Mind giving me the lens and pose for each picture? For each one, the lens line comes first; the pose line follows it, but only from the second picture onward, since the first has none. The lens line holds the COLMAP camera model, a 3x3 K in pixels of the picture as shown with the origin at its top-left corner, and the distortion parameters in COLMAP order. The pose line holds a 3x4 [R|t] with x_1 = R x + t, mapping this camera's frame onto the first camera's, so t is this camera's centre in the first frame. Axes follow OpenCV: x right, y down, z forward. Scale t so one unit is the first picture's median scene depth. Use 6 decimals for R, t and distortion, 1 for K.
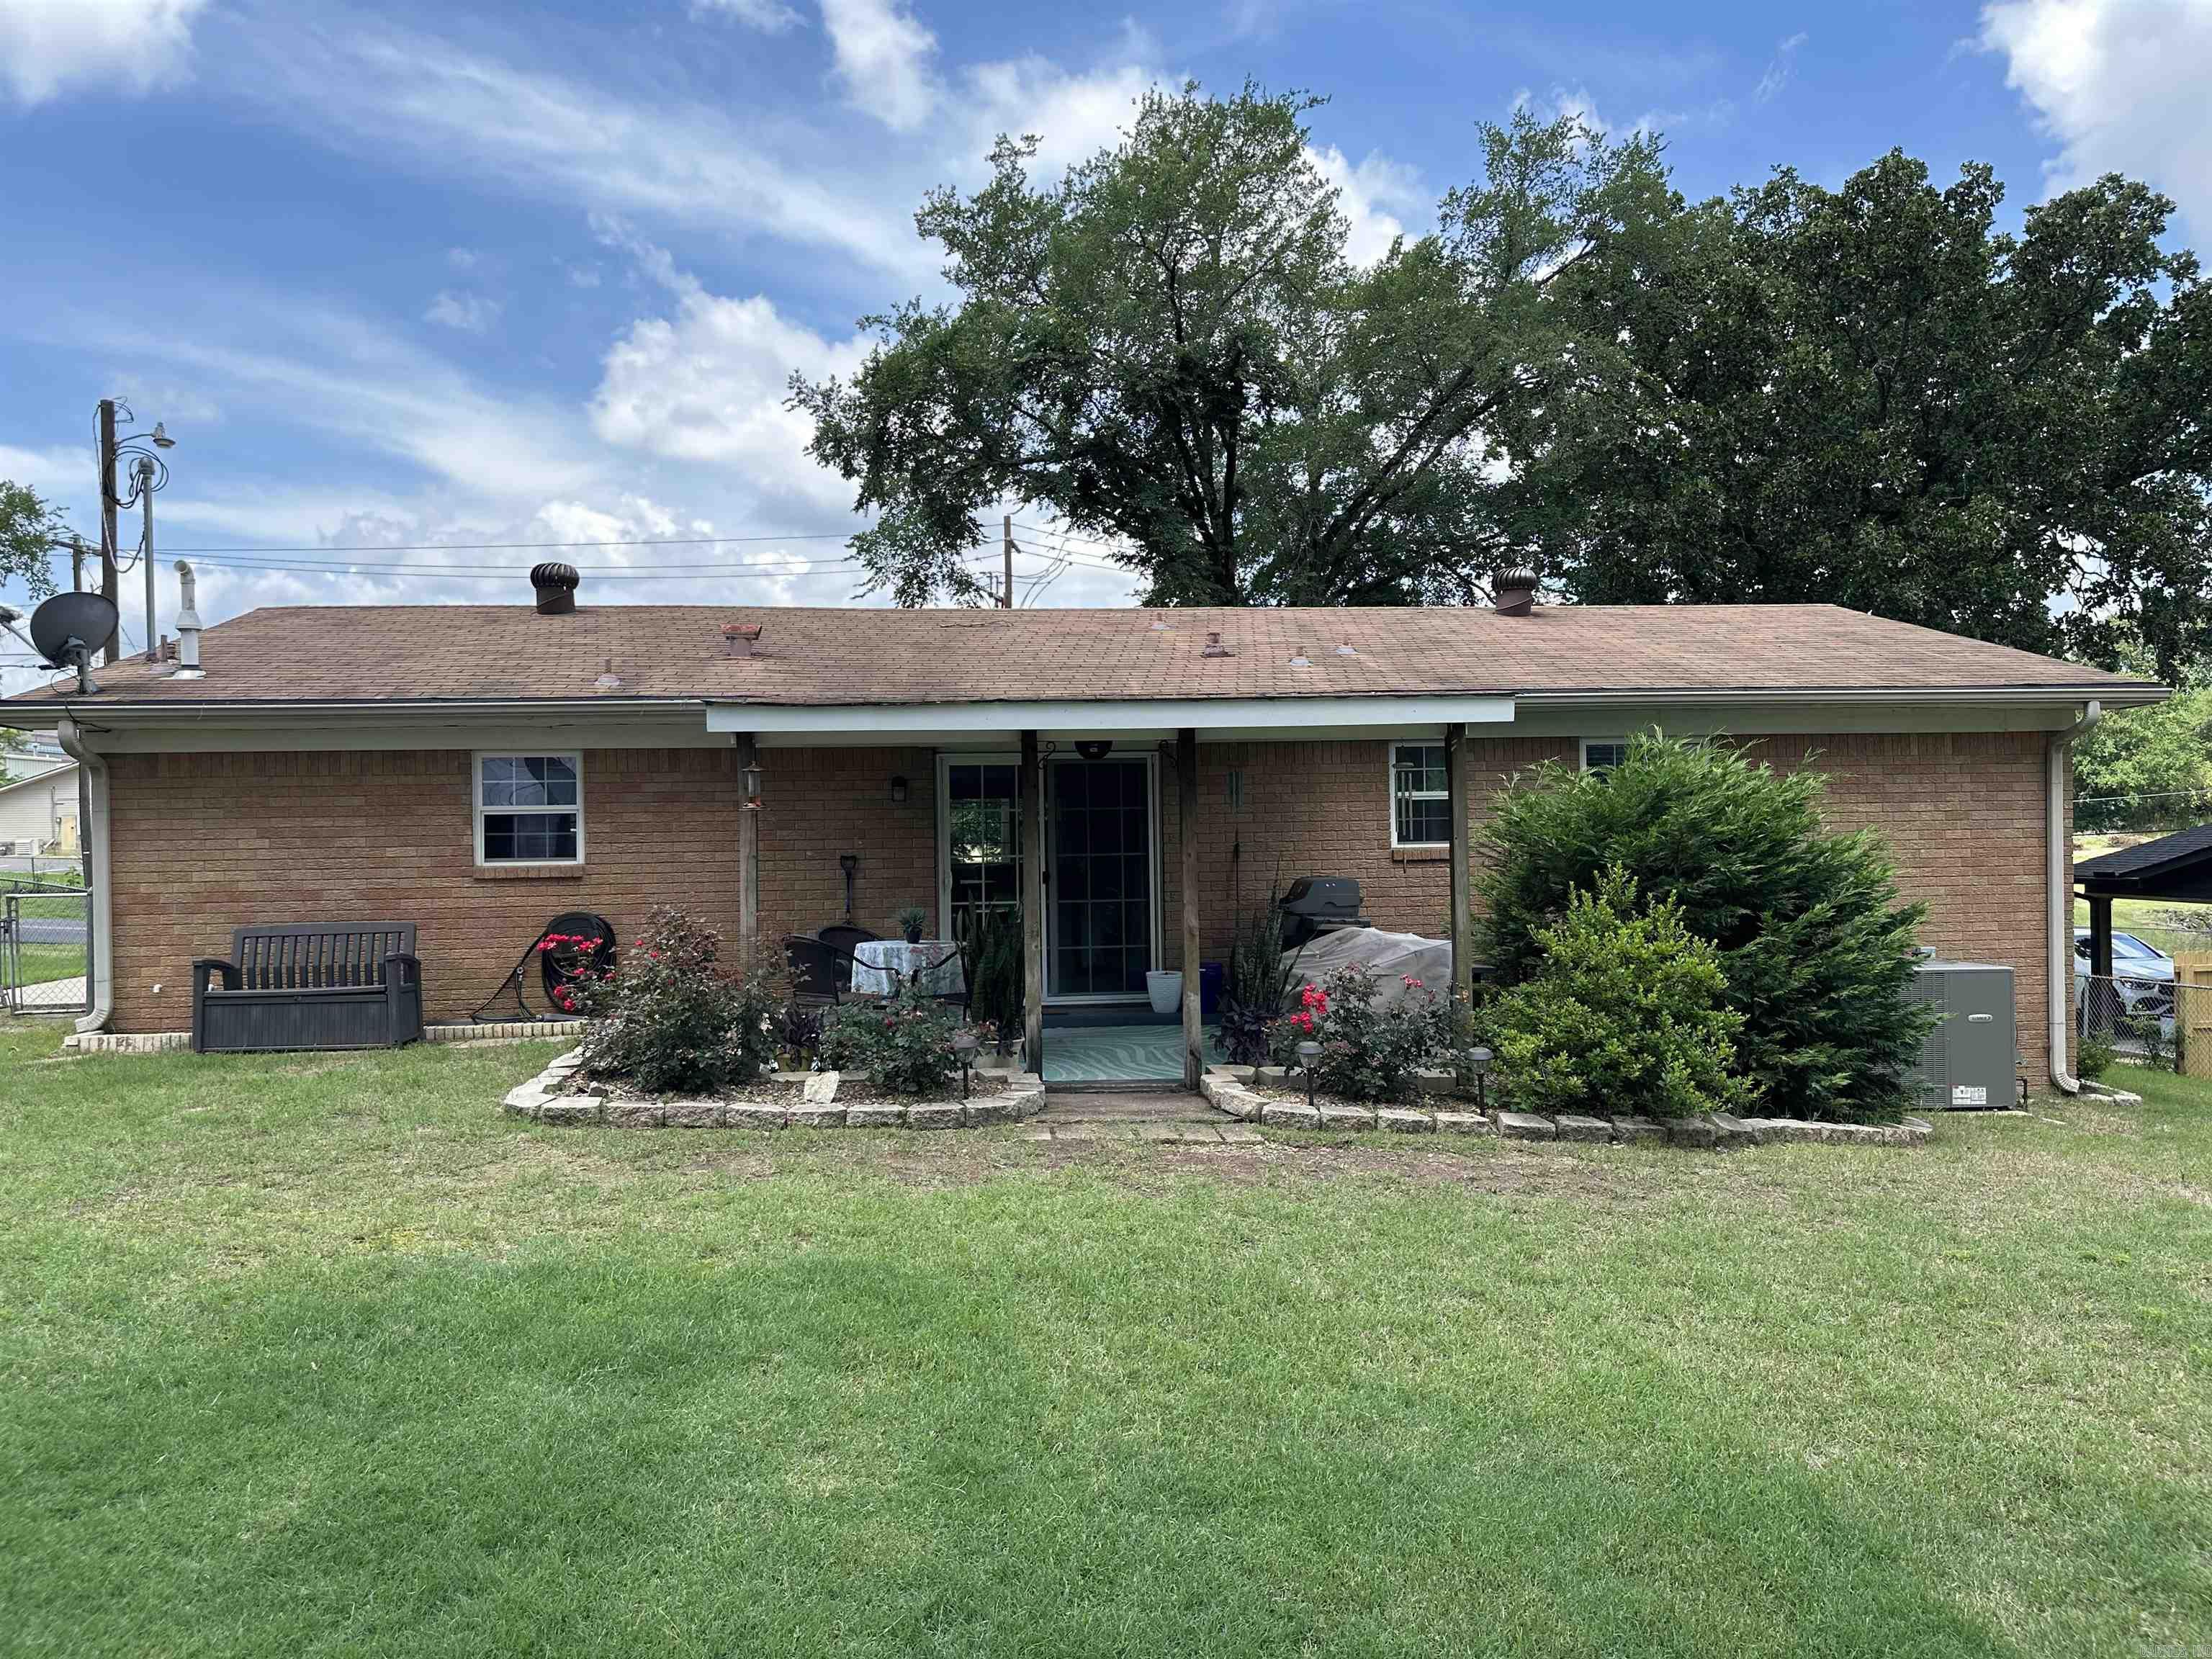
lens RADIAL K [[1561.0, 0, 1106.0], [0, 1561.0, 829.5], [0, 0, 1]] dist [0.131008, -0.193745]
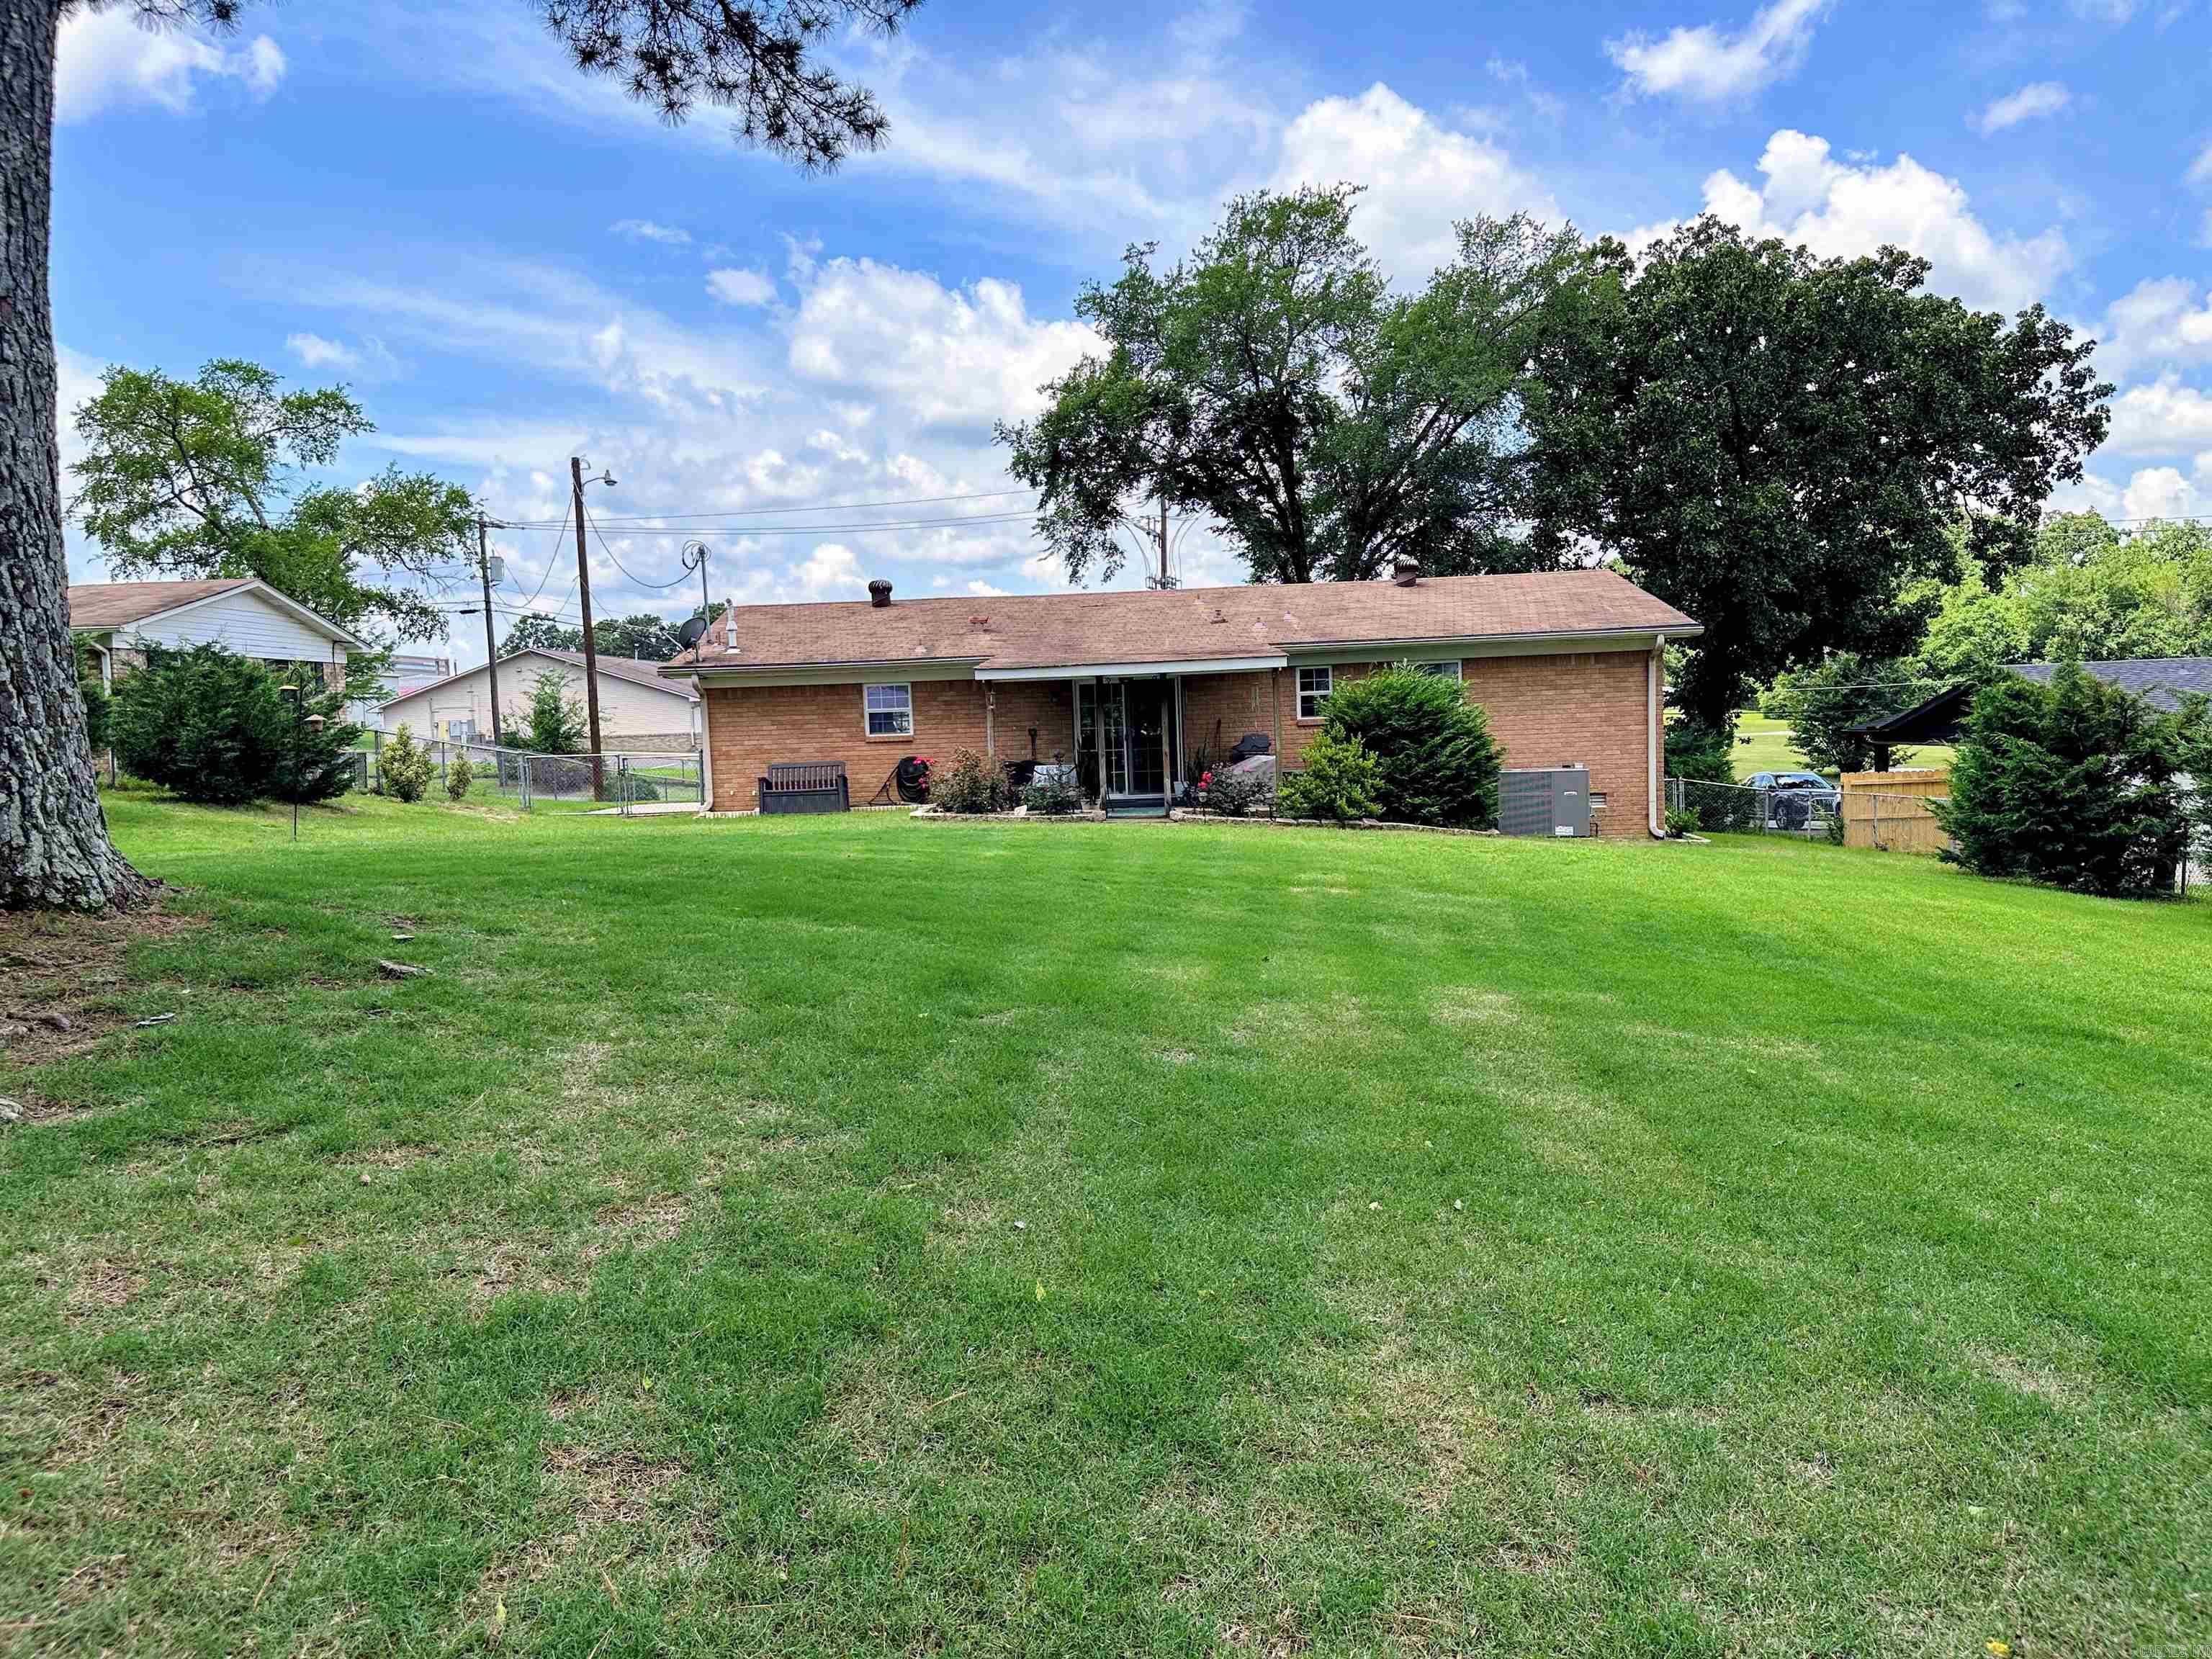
lens RADIAL K [[1561.0, 0, 1106.0], [0, 1561.0, 829.5], [0, 0, 1]] dist [0.131008, -0.193745]
pose [[0.991462, -0.012728, -0.129777, 0.207774], [0.021879, 0.997353, 0.069338, 0.008423], [0.128551, -0.071586, 0.989116, -1.089931]]
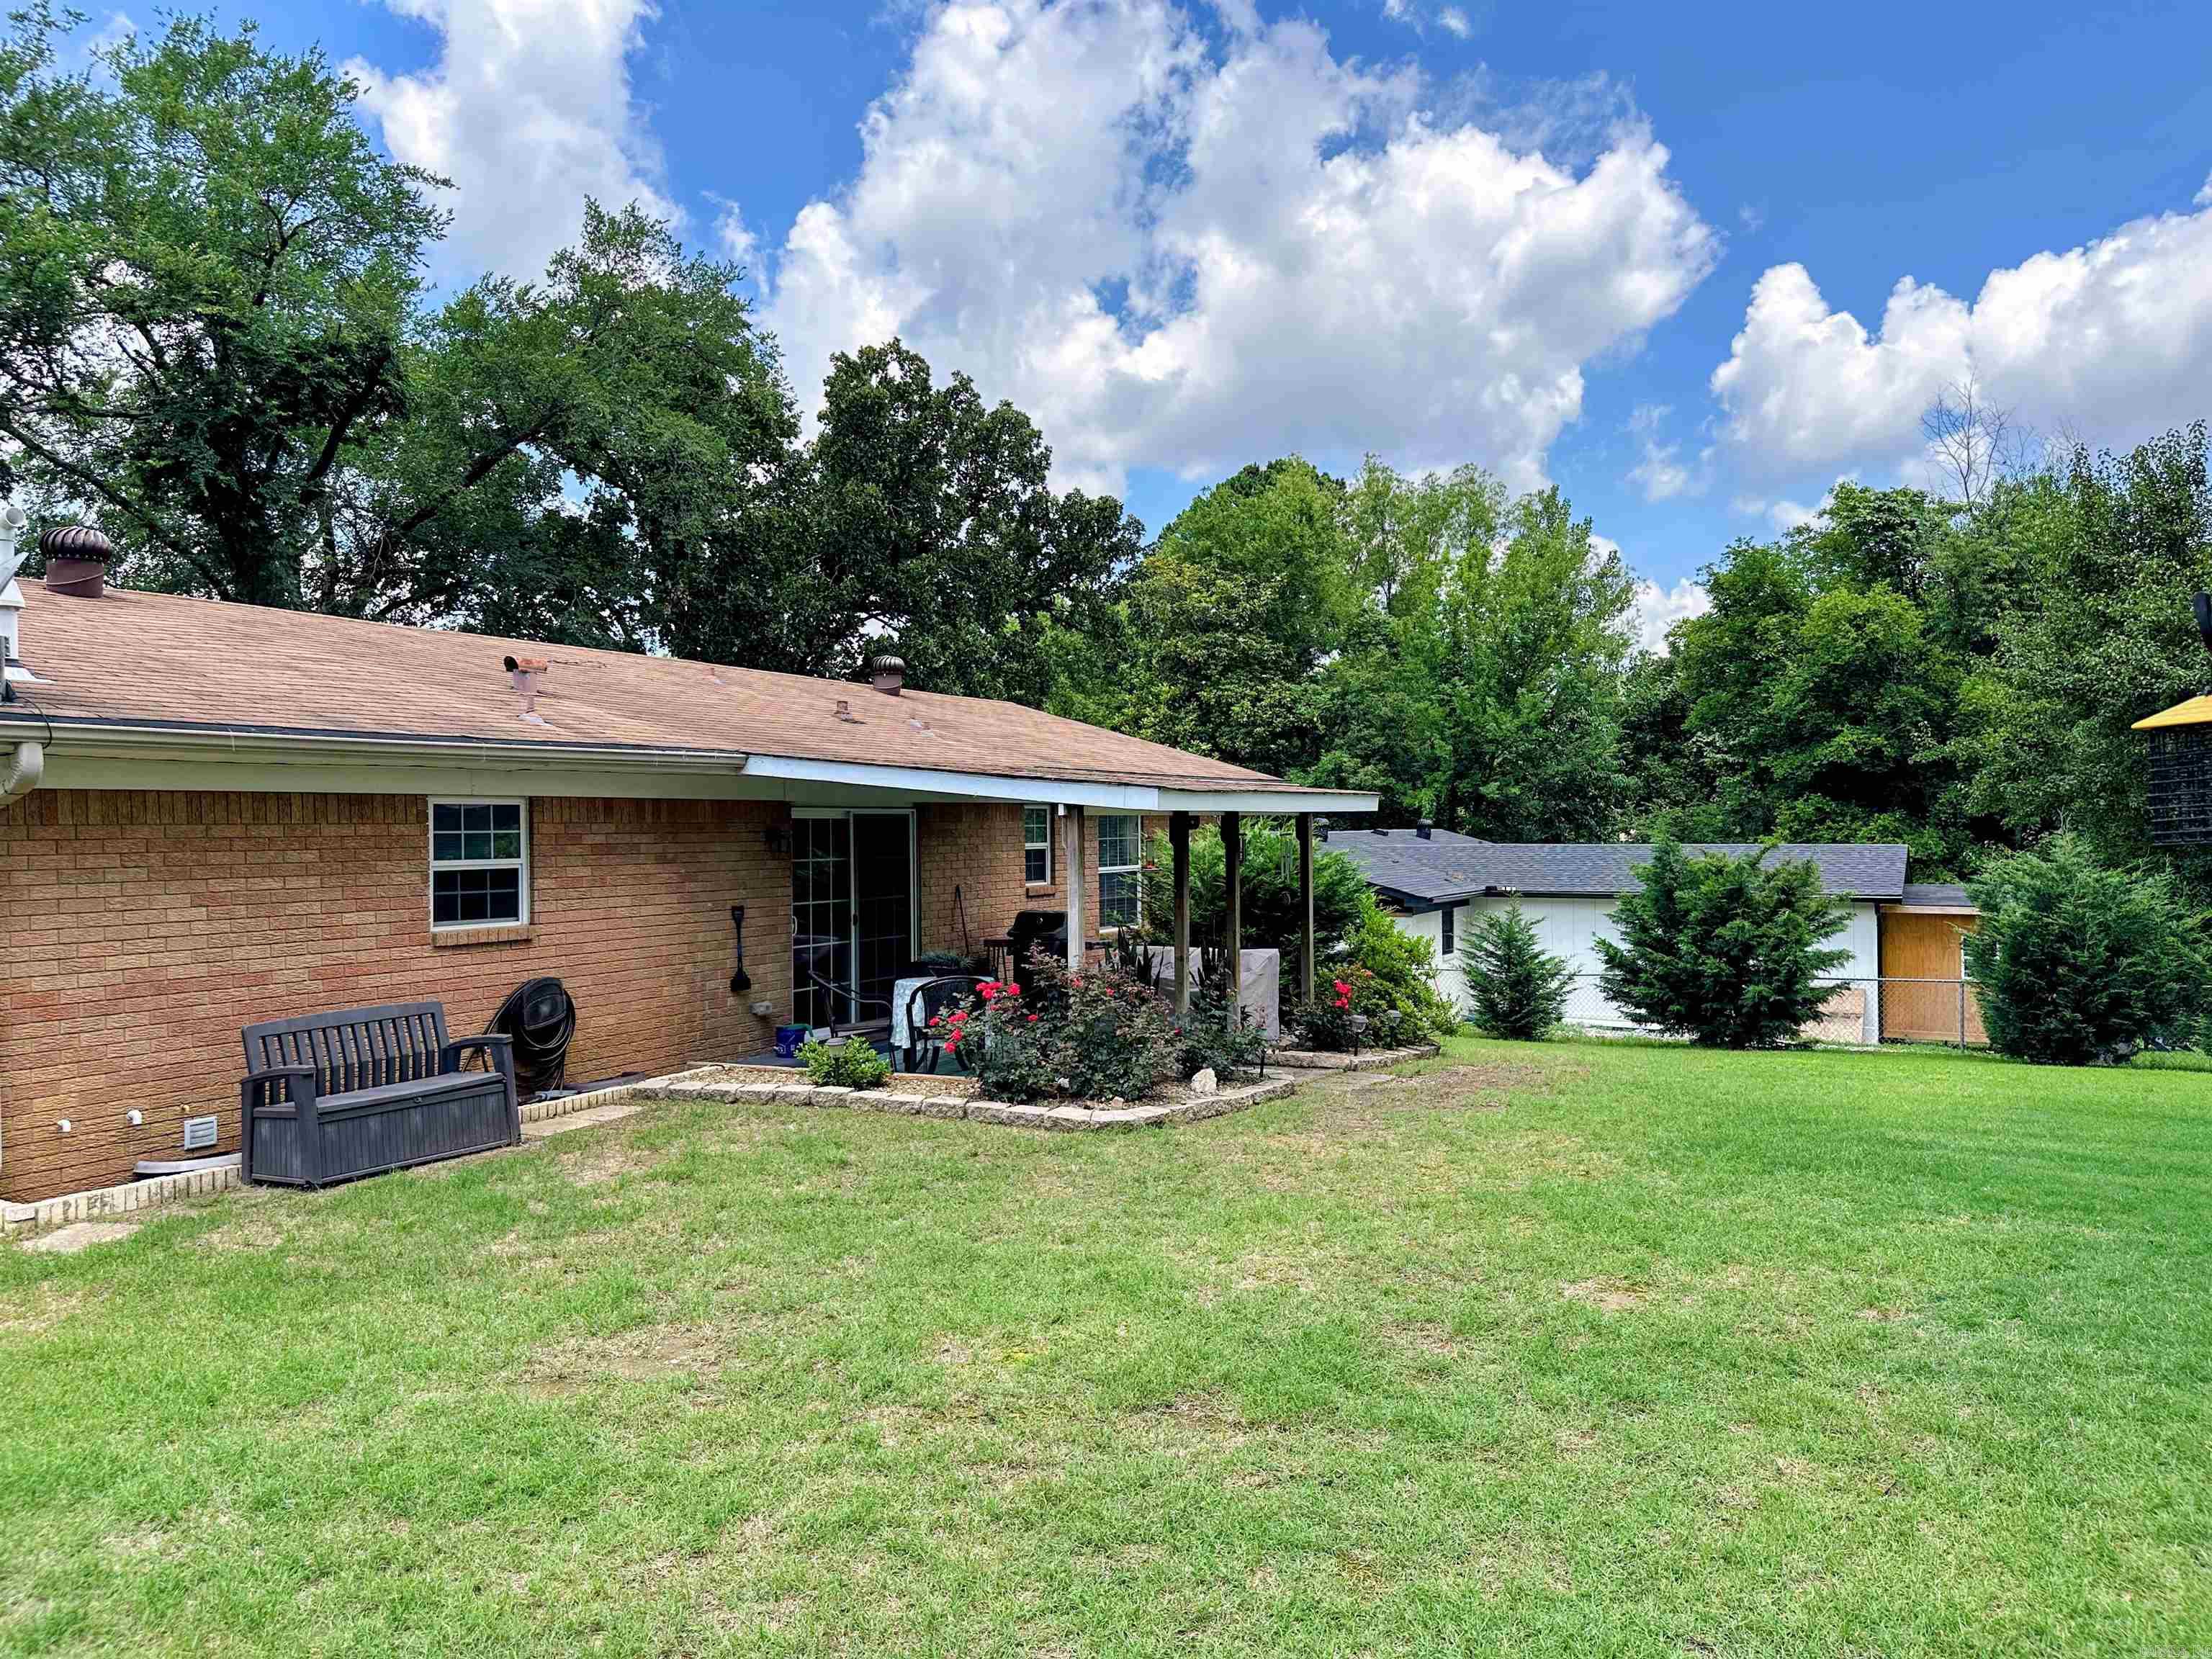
lens RADIAL K [[1561.0, 0, 1106.0], [0, 1561.0, 829.5], [0, 0, 1]] dist [0.131008, -0.193745]
pose [[0.578378, 0.008569, 0.815724, -0.867029], [0.000899, 0.999938, -0.011141, -0.021417], [-0.815769, 0.007177, 0.578334, 0.211746]]
